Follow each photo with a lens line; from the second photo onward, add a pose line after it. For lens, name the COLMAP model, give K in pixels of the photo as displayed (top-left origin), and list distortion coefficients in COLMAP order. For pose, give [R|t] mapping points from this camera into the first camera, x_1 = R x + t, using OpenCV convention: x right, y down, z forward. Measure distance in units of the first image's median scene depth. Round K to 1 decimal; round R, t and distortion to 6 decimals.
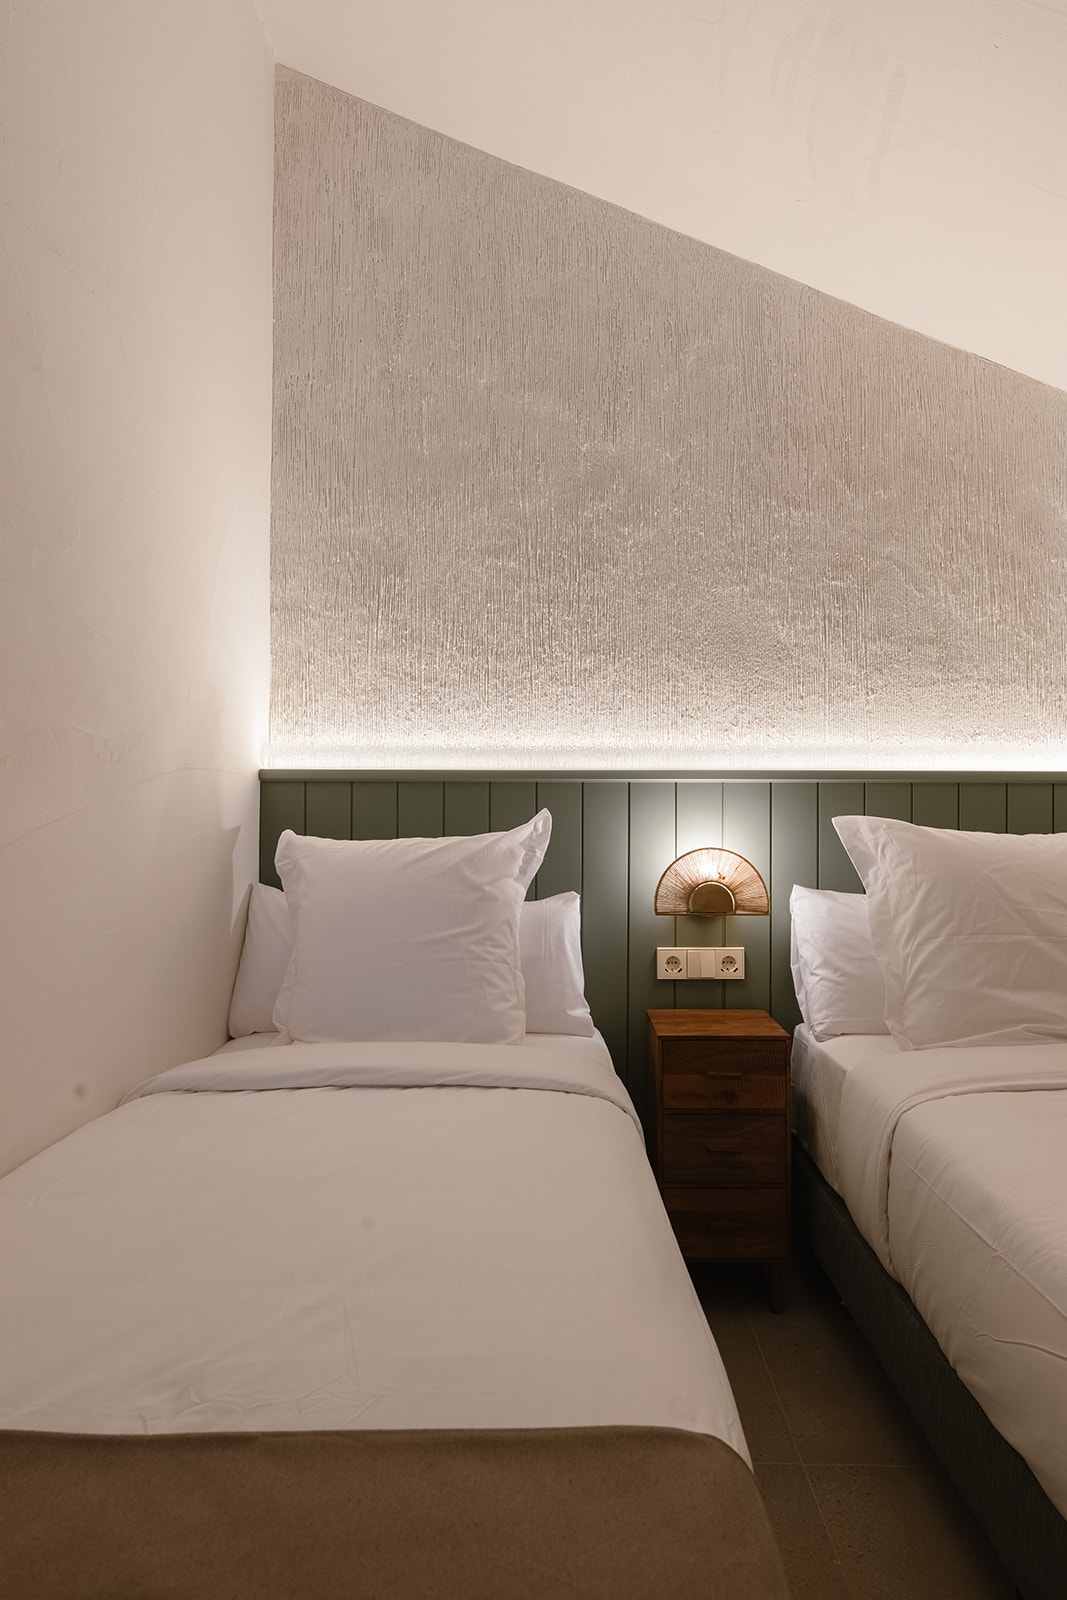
lens RADIAL K [[905.3, 0, 526.7], [0, 905.3, 797.7], [0, 0, 1]] dist [-0.001420, 0.000300]
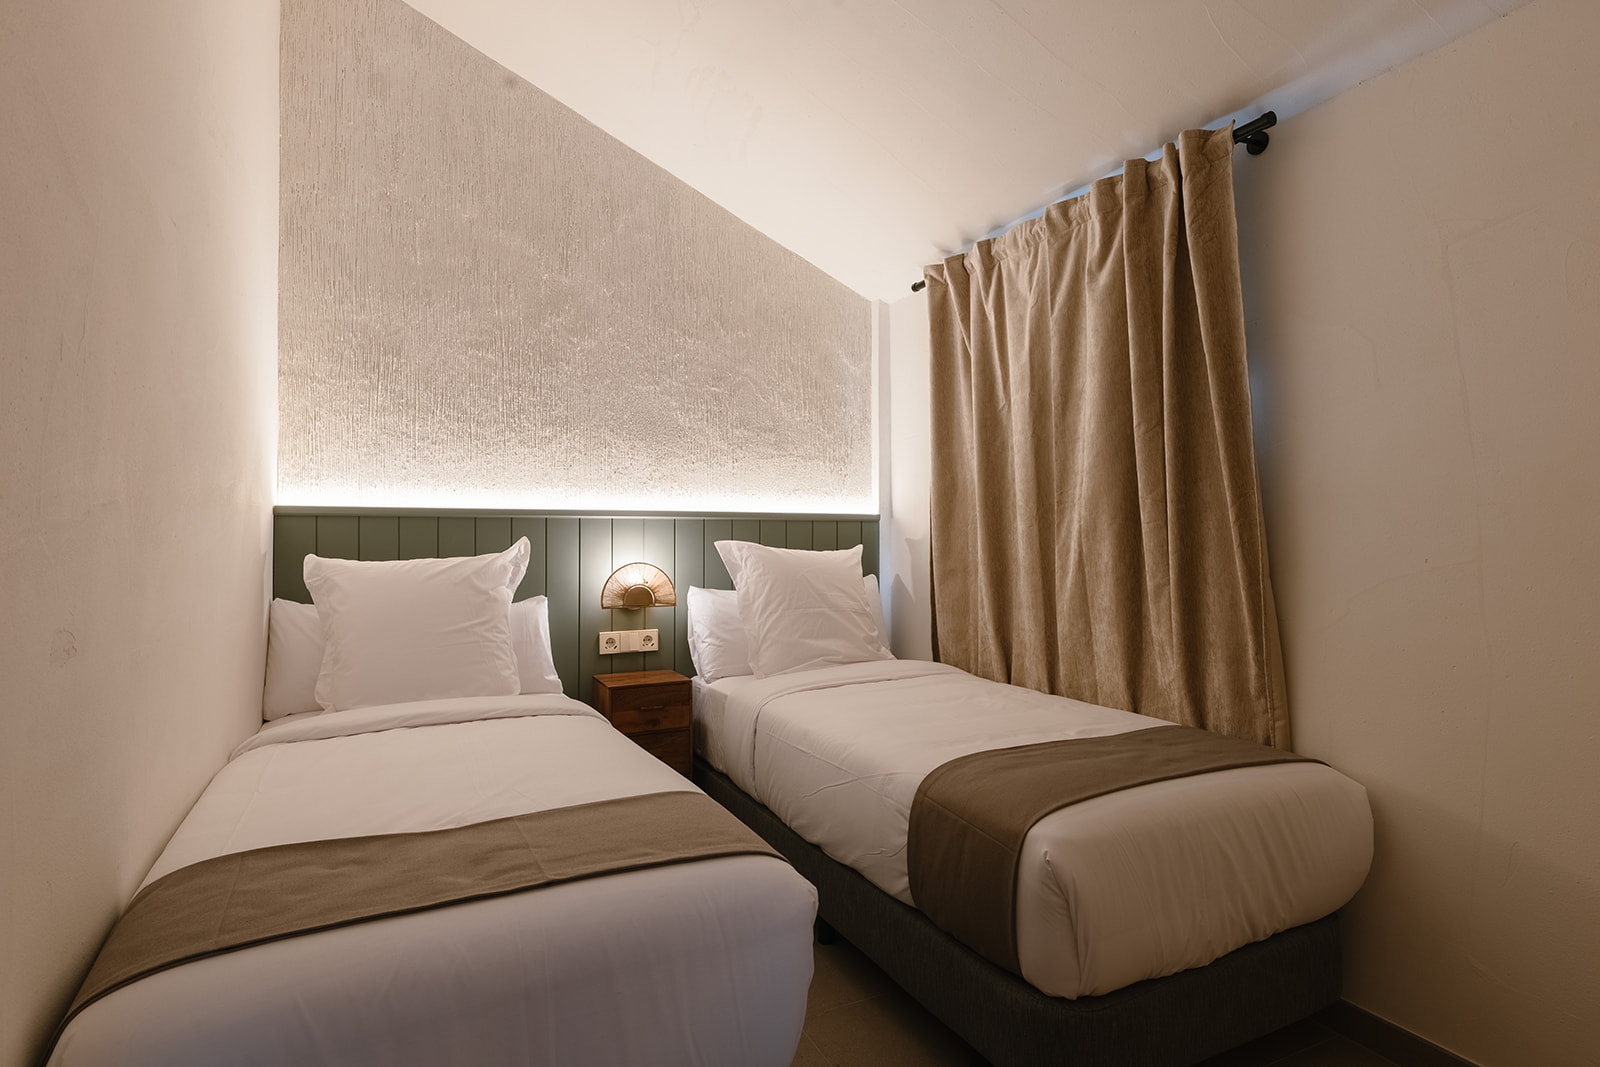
lens RADIAL K [[837.9, 0, 804.5], [0, 837.9, 533.4], [0, 0, 1]] dist [-0.000328, 0.000372]
pose [[0.885853, -0.001242, 0.463964, -0.181428], [-0.001519, 0.999983, 0.005577, -0.000991], [-0.463963, -0.005645, 0.885836, -0.328031]]
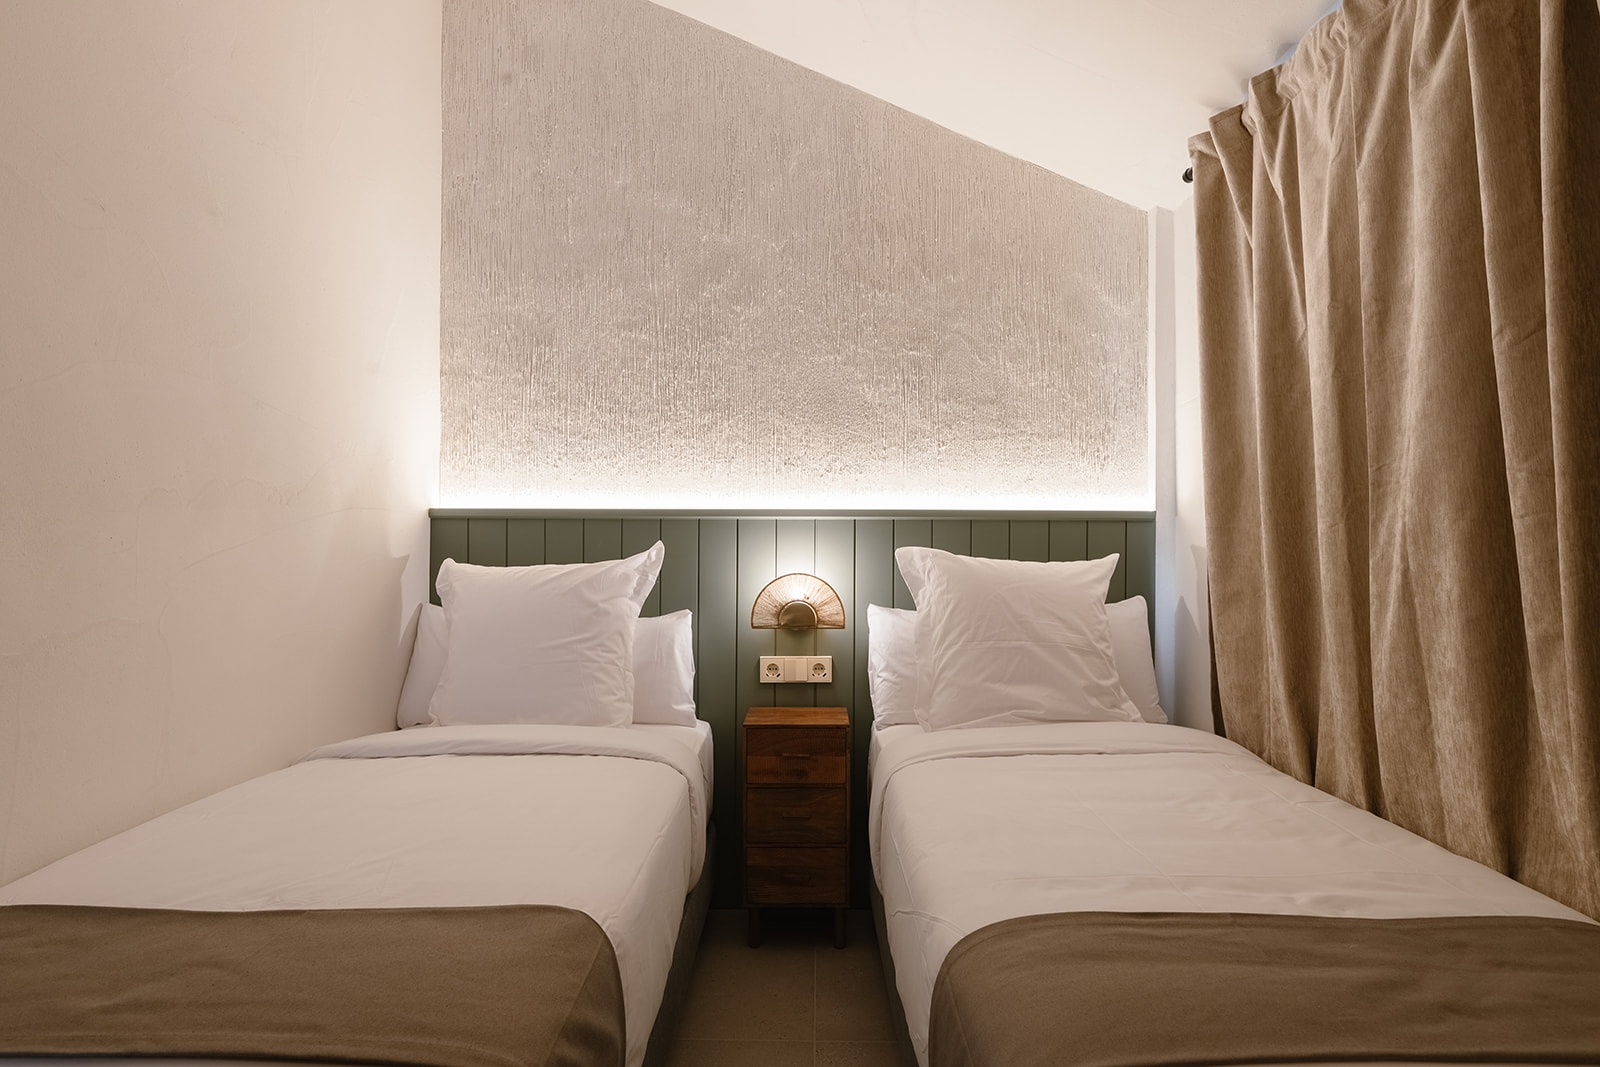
lens RADIAL K [[905.3, 0, 793.9], [0, 905.3, 541.2], [0, 0, 1]] dist [-0.001420, 0.000300]
pose [[0.999958, 0.000391, 0.009190, 0.172855], [-0.000468, 0.999966, 0.008285, 0.002100], [-0.009187, -0.008288, 0.999923, -0.198802]]
